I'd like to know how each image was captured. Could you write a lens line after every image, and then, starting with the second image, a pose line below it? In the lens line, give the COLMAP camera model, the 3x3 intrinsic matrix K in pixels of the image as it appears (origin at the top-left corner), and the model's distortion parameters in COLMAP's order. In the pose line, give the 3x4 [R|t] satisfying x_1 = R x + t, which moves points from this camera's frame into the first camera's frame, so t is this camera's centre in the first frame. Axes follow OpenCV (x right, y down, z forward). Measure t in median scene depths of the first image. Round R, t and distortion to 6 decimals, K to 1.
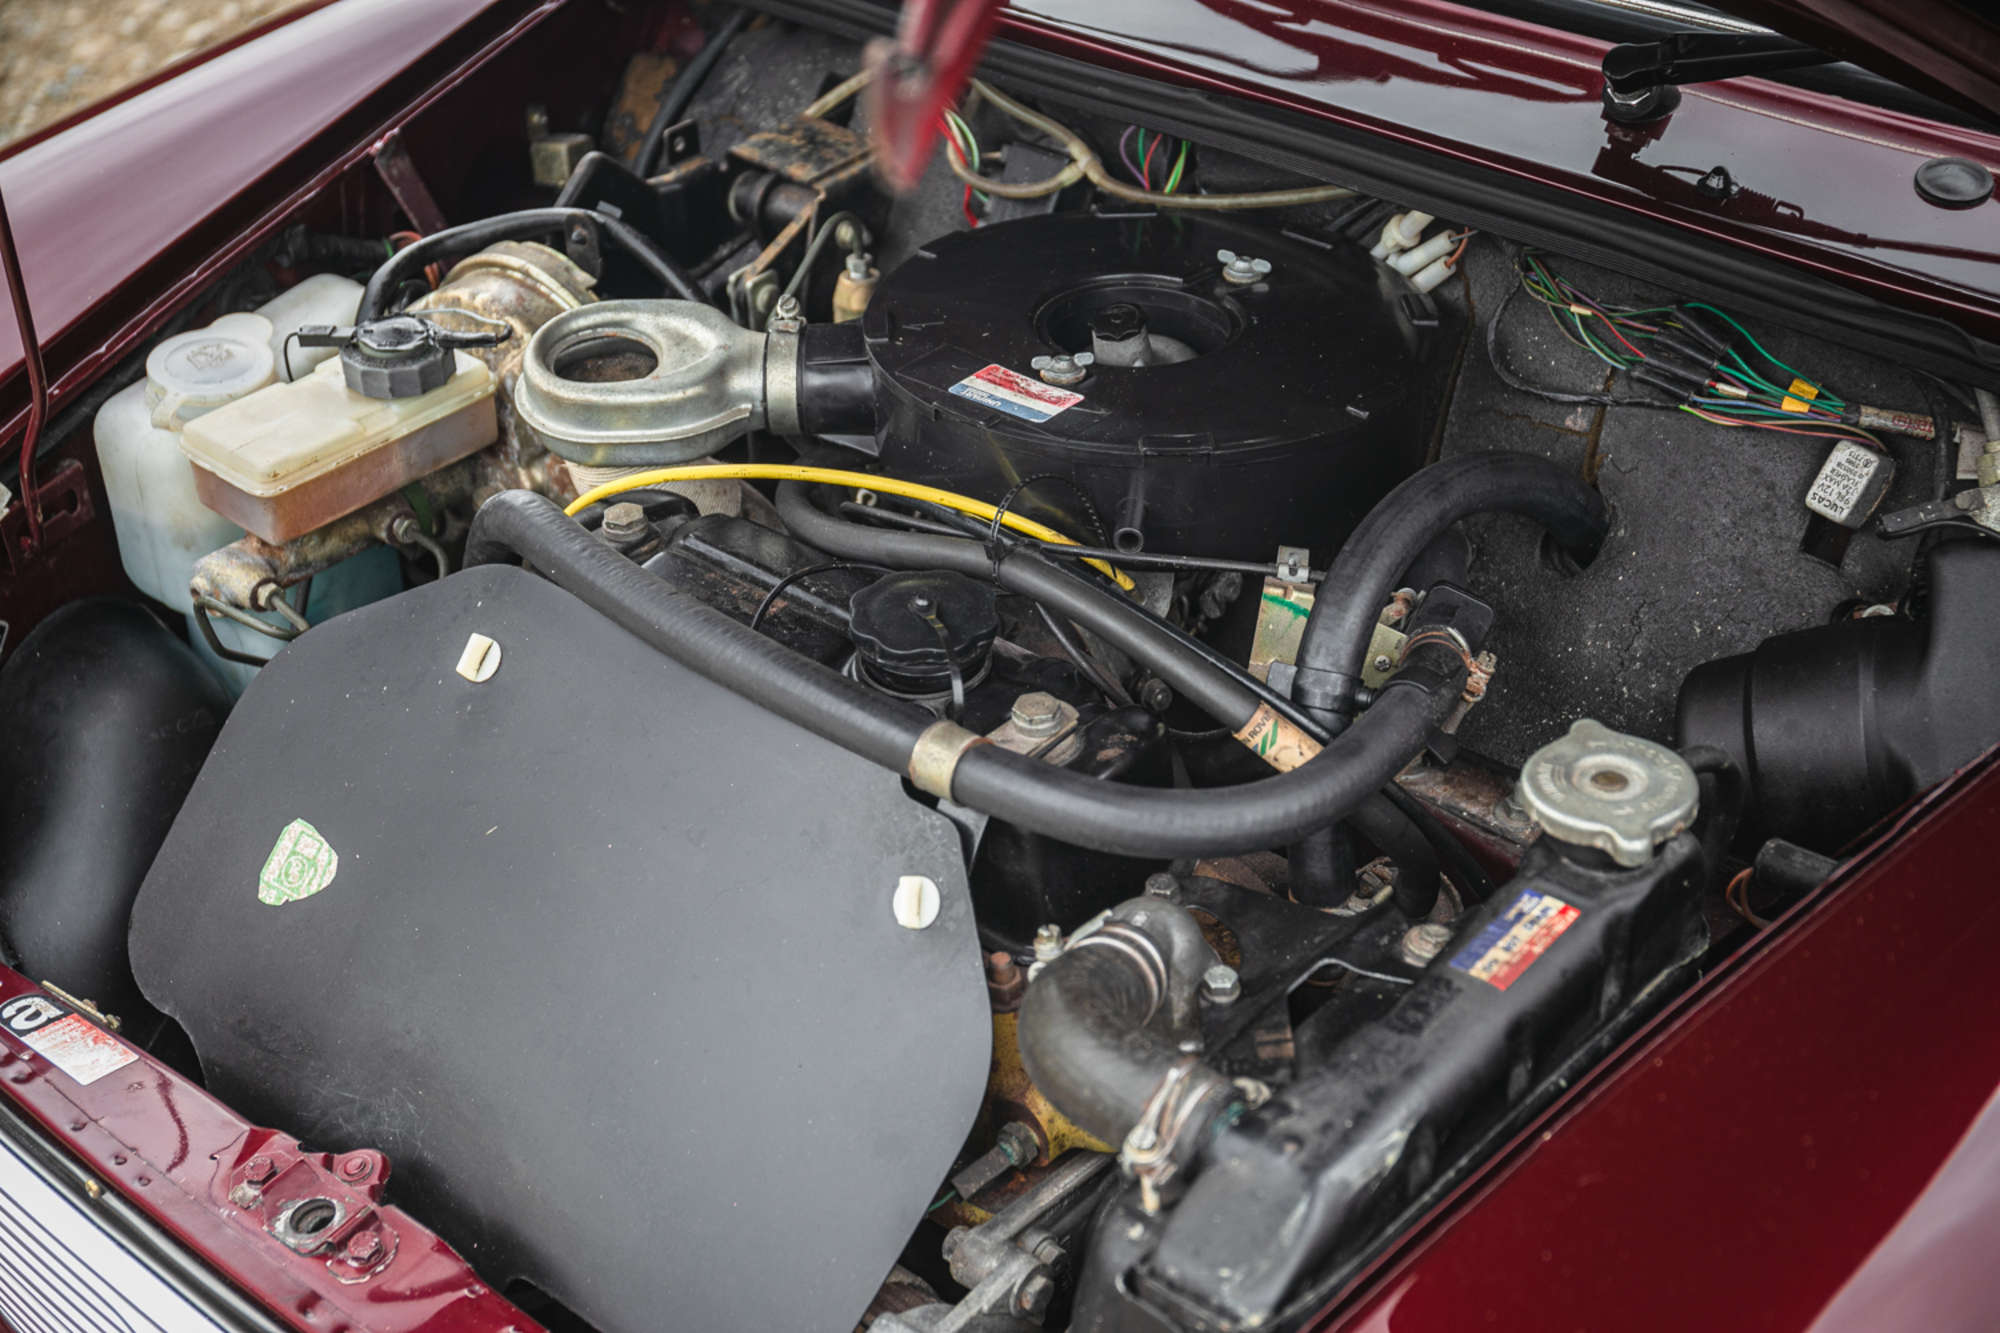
lens RADIAL K [[2930.9, 0, 1000.0], [0, 2930.9, 666.5], [0, 0, 1]] dist [0.008695, 0.011232]
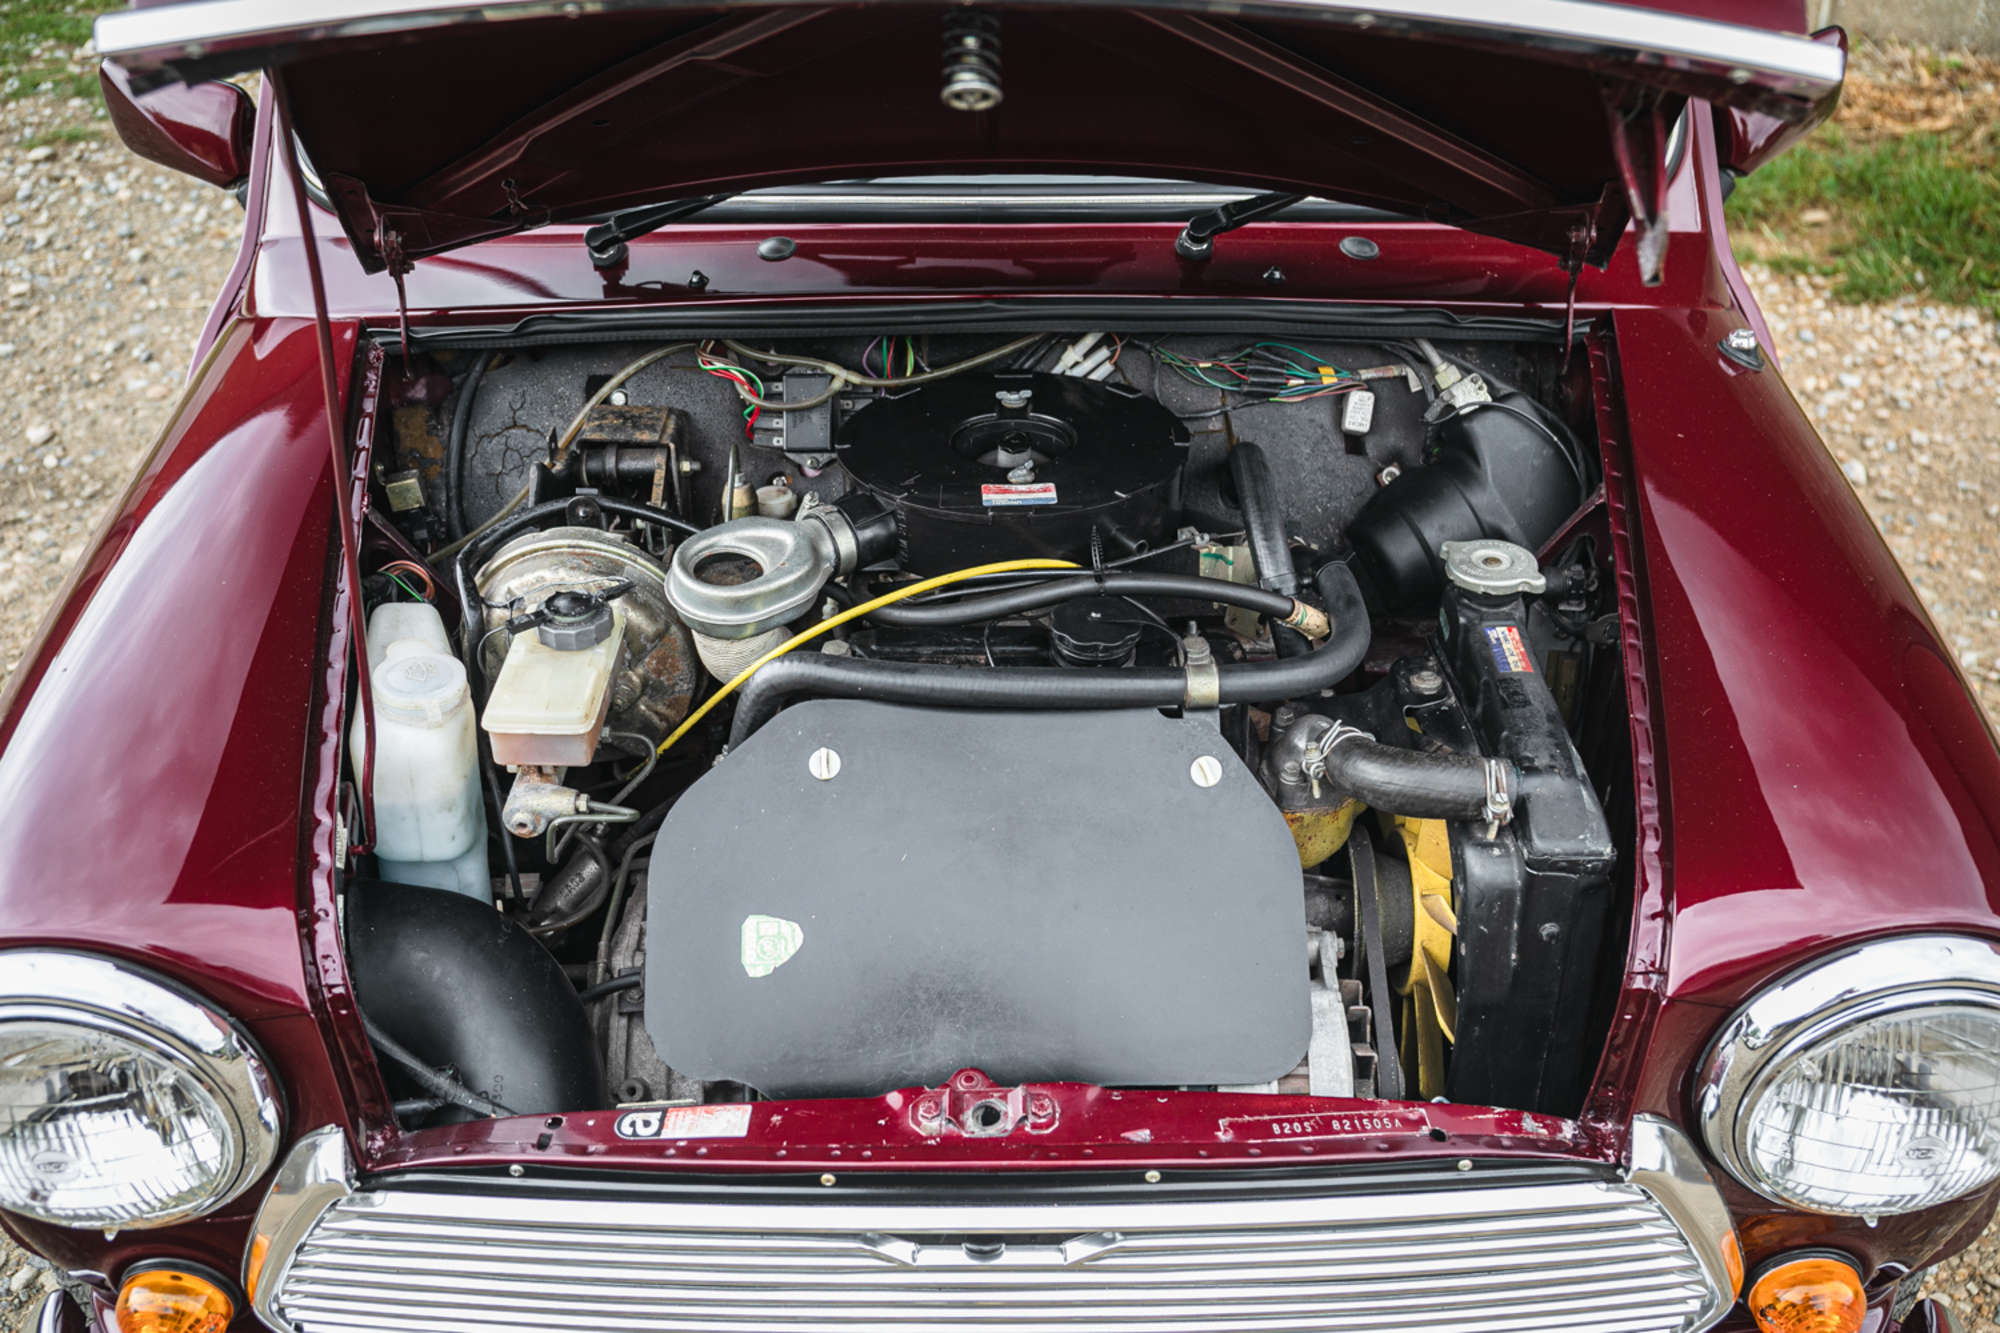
lens RADIAL K [[1916.4, 0, 1000.0], [0, 1916.4, 666.5], [0, 0, 1]] dist [-0.106725, 0.000138]
pose [[0.743613, -0.342413, 0.574276, -0.645704], [0.351593, 0.930825, 0.099737, -0.112916], [-0.568702, 0.127745, 0.812564, 0.148284]]
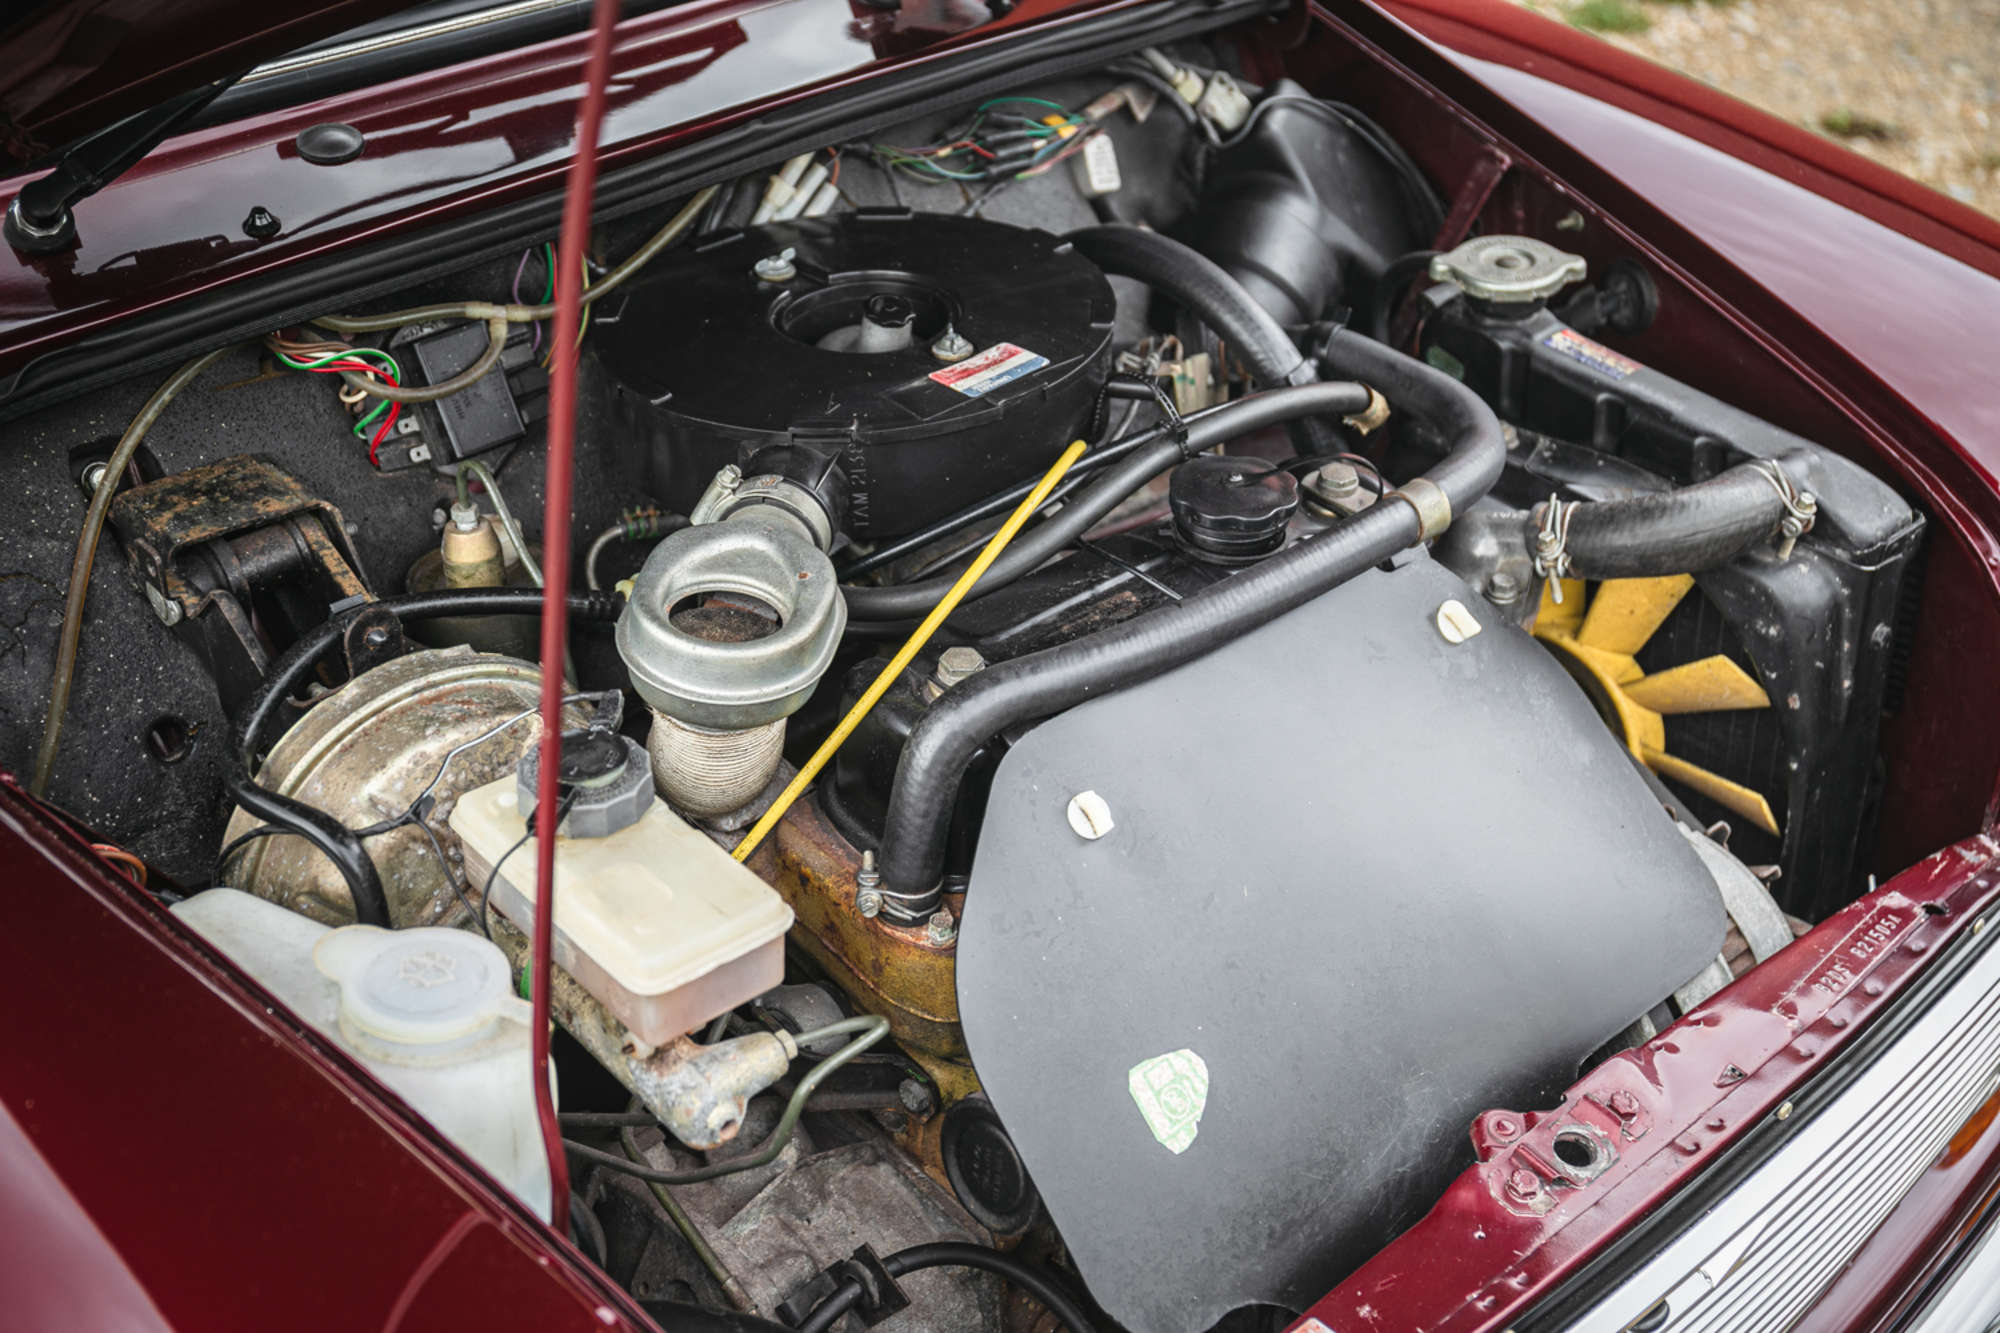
lens RADIAL K [[2515.1, 0, 1065.4], [0, 2515.1, 670.0], [0, 0, 1]] dist [0.021221, 0.080866]
pose [[0.097264, -0.528164, 0.843553, -0.842915], [0.536527, 0.741695, 0.402526, -0.371928], [-0.838259, 0.413438, 0.355515, 0.682243]]
